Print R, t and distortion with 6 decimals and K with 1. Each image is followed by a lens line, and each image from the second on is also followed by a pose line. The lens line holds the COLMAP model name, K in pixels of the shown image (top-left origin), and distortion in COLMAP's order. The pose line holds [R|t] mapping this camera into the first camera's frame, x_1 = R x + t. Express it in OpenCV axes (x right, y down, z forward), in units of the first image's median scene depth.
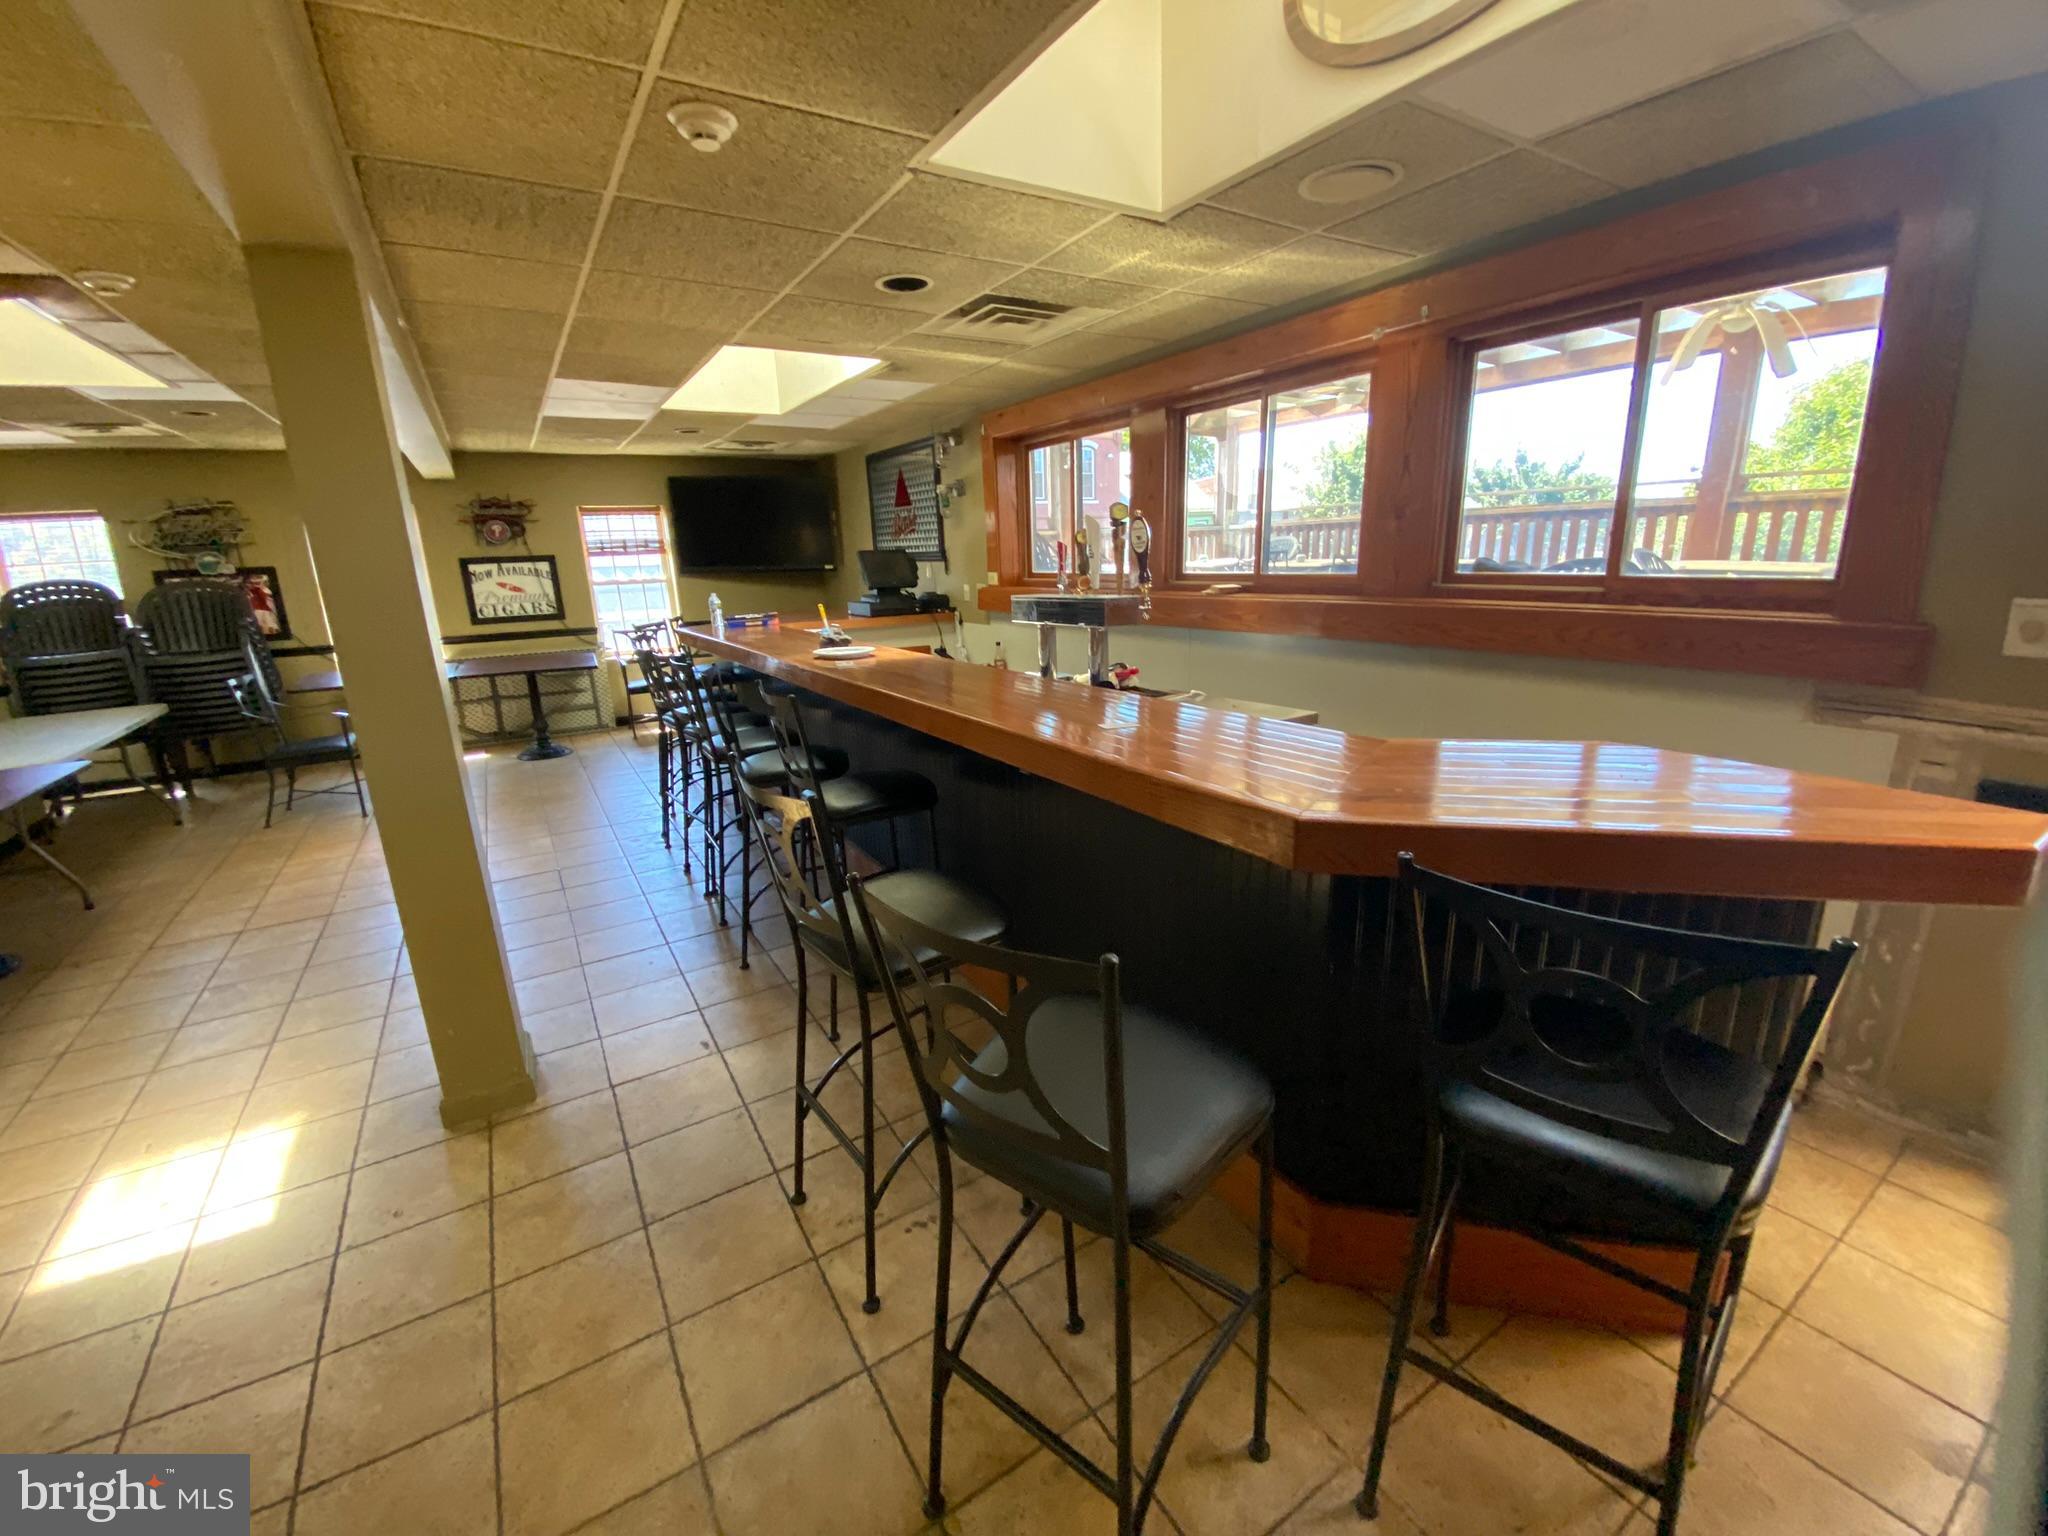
lens RADIAL K [[832.2, 0, 1037.0], [0, 832.2, 765.2], [0, 0, 1]] dist [0.006899, -0.016179]
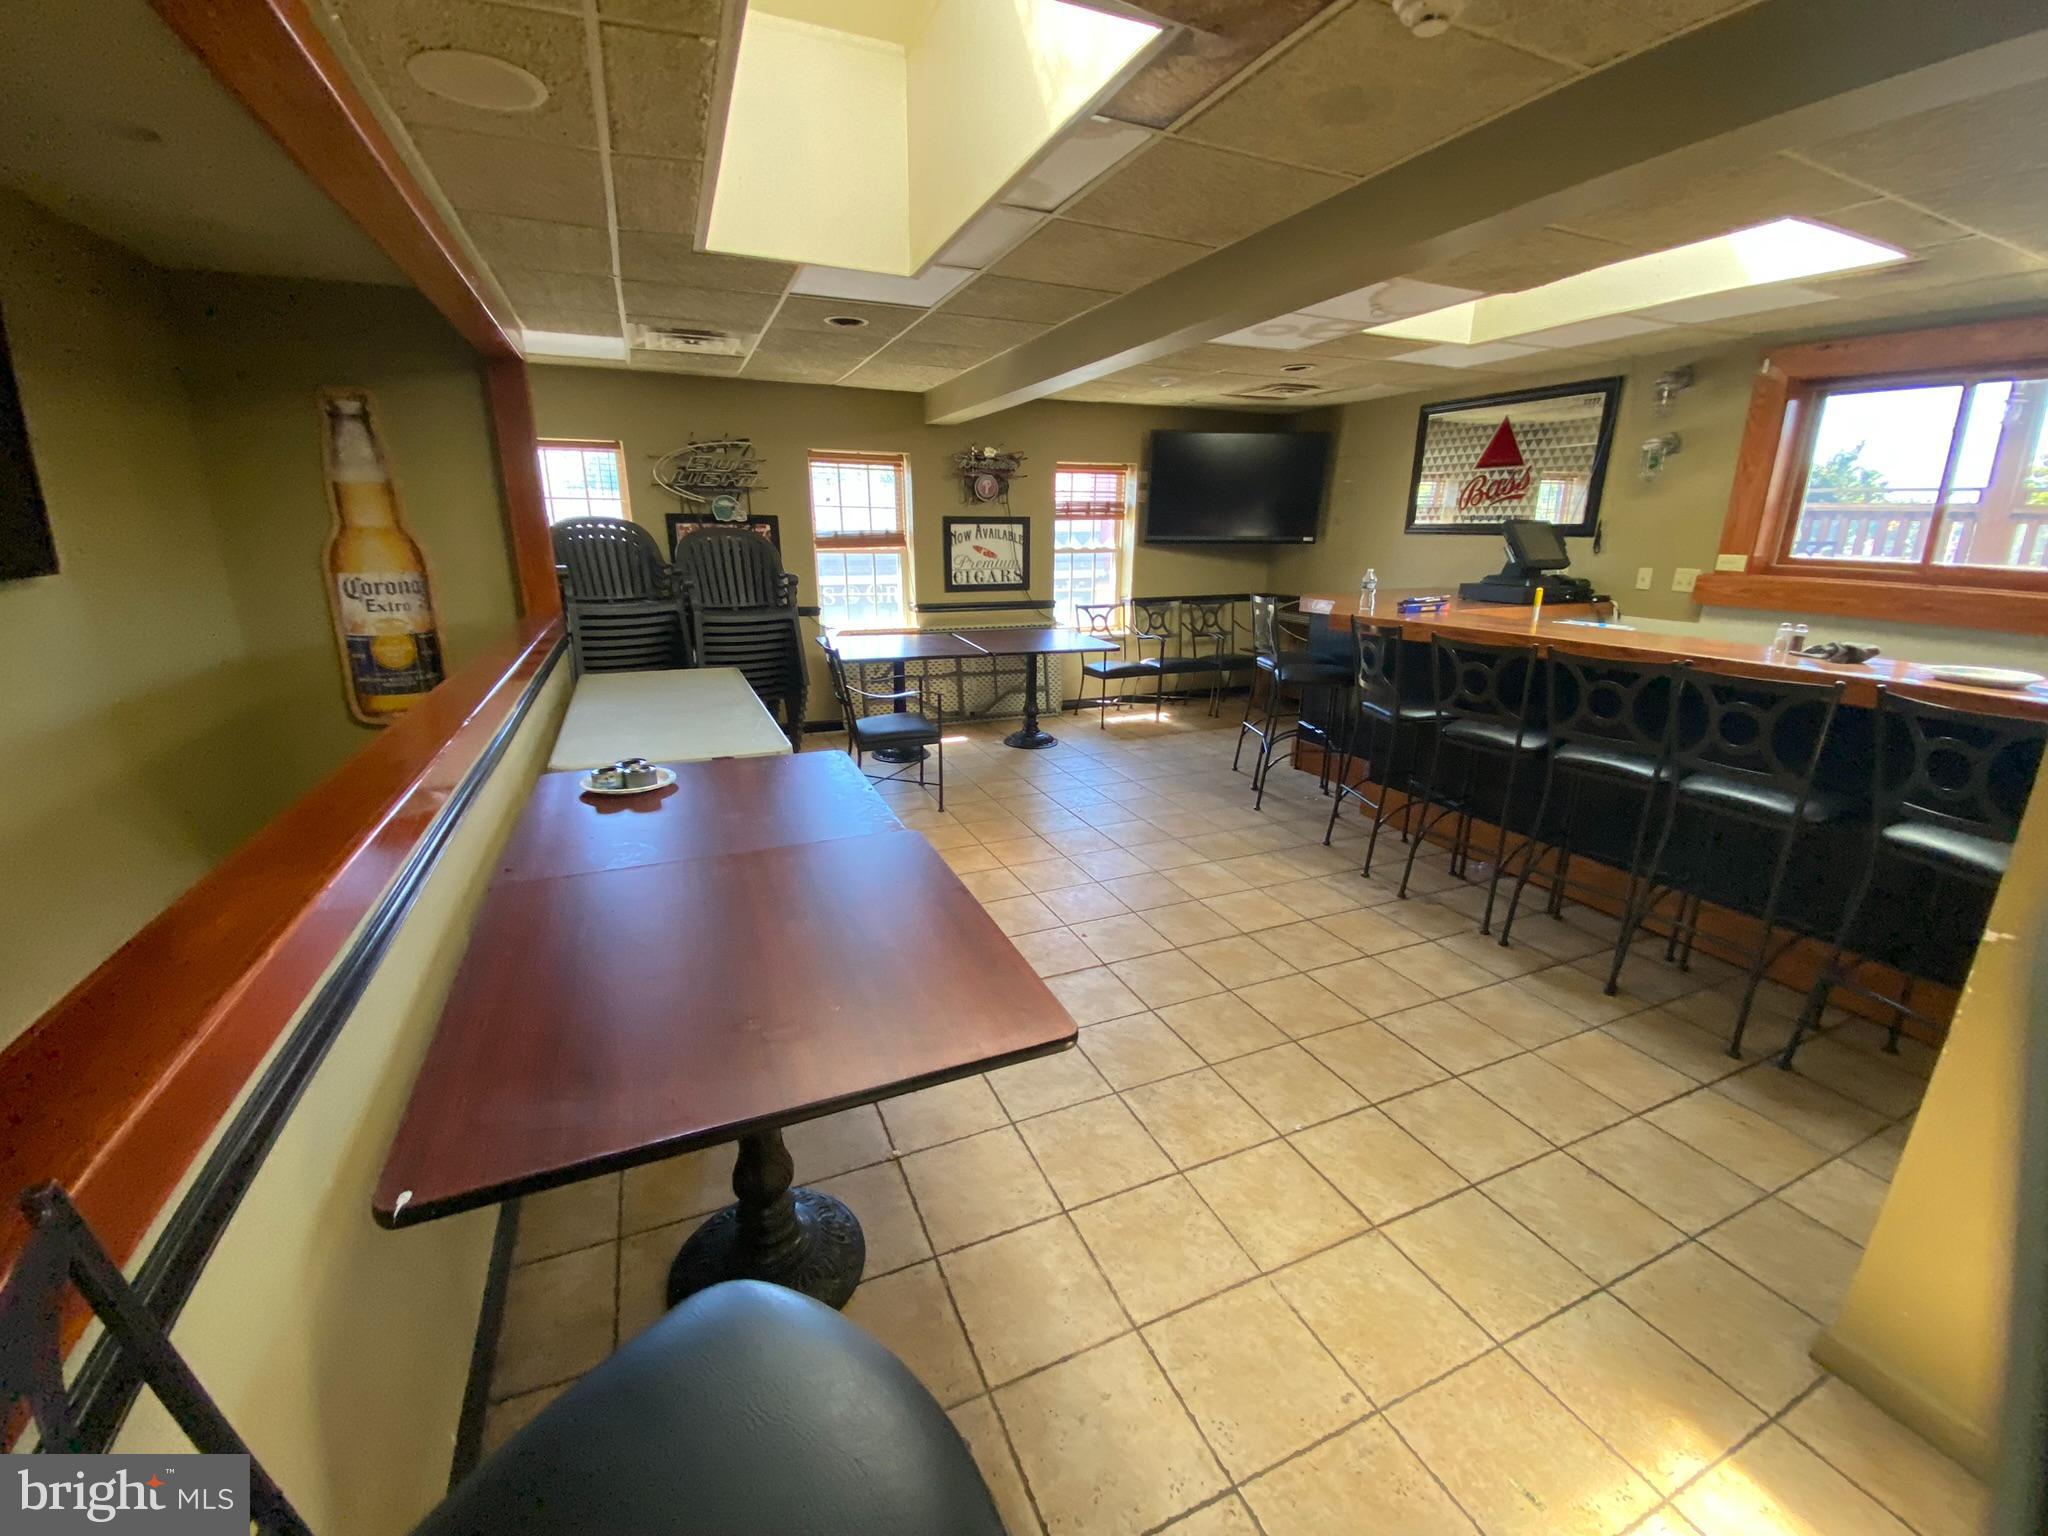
lens RADIAL K [[820.9, 0, 1017.8], [0, 820.9, 769.4], [0, 0, 1]] dist [0.018673, -0.020437]
pose [[0.988994, 0.073972, -0.128133, -0.474264], [-0.070104, 0.996945, 0.034445, -0.013171], [0.130290, -0.025084, 0.991159, 0.125070]]
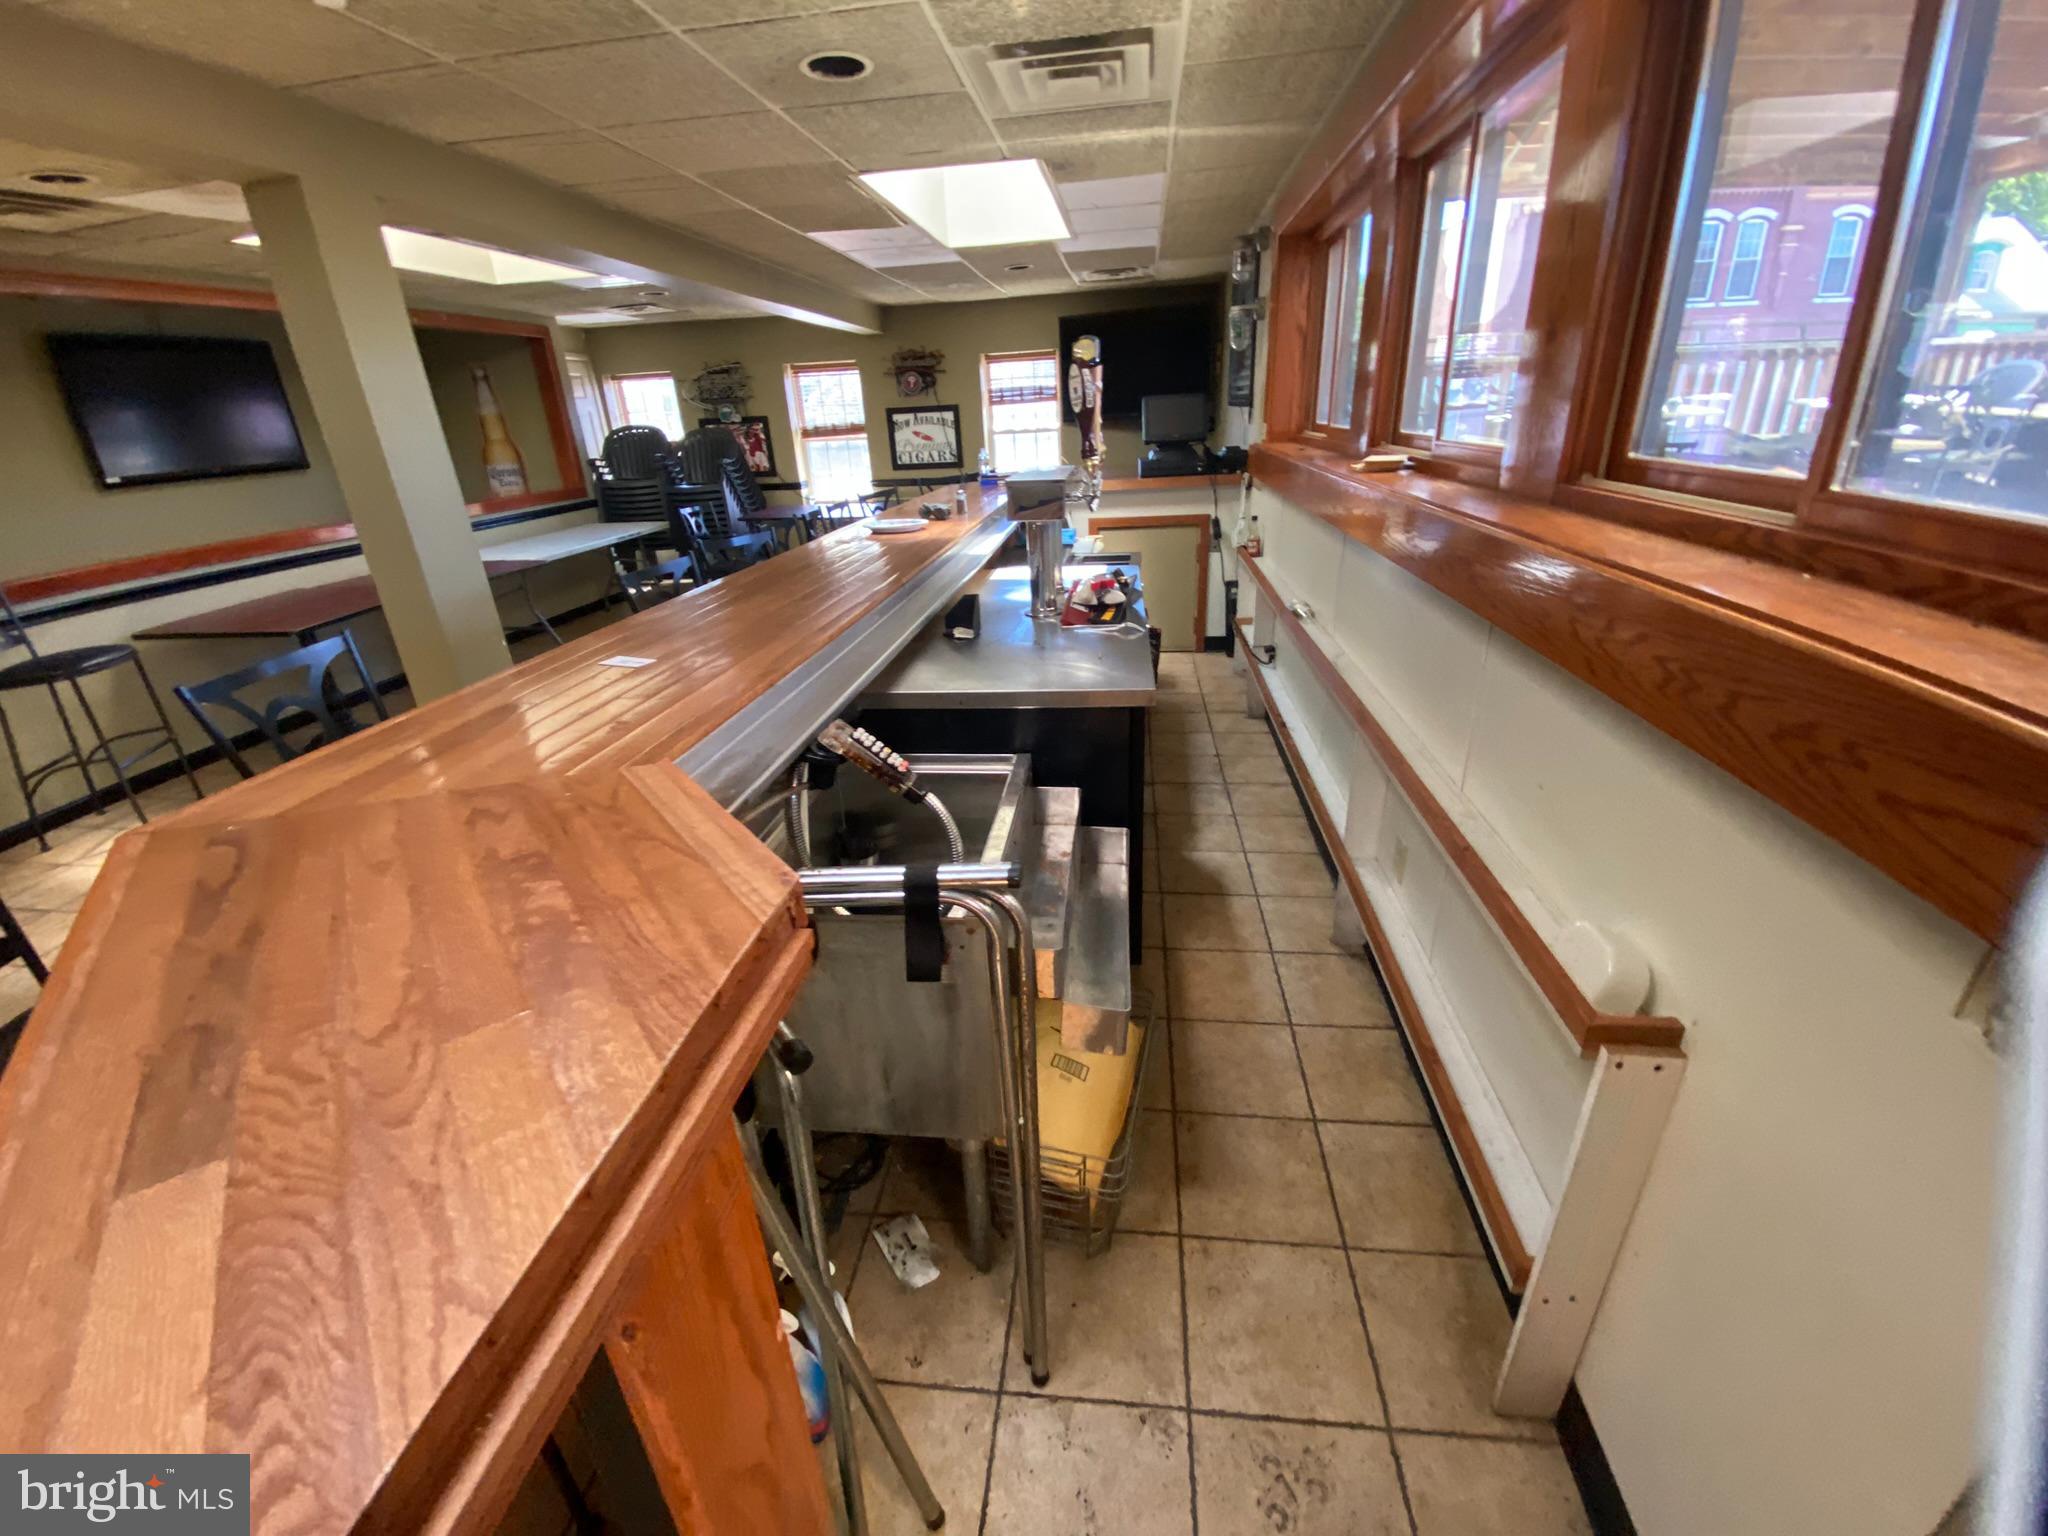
lens RADIAL K [[842.4, 0, 1027.4], [0, 842.4, 787.6], [0, 0, 1]] dist [-0.001464, -0.000282]
pose [[0.779299, 0.251234, -0.574086, 0.250757], [-0.137677, 0.962374, 0.234267, -0.043529], [0.611341, -0.103526, 0.784566, 0.150134]]
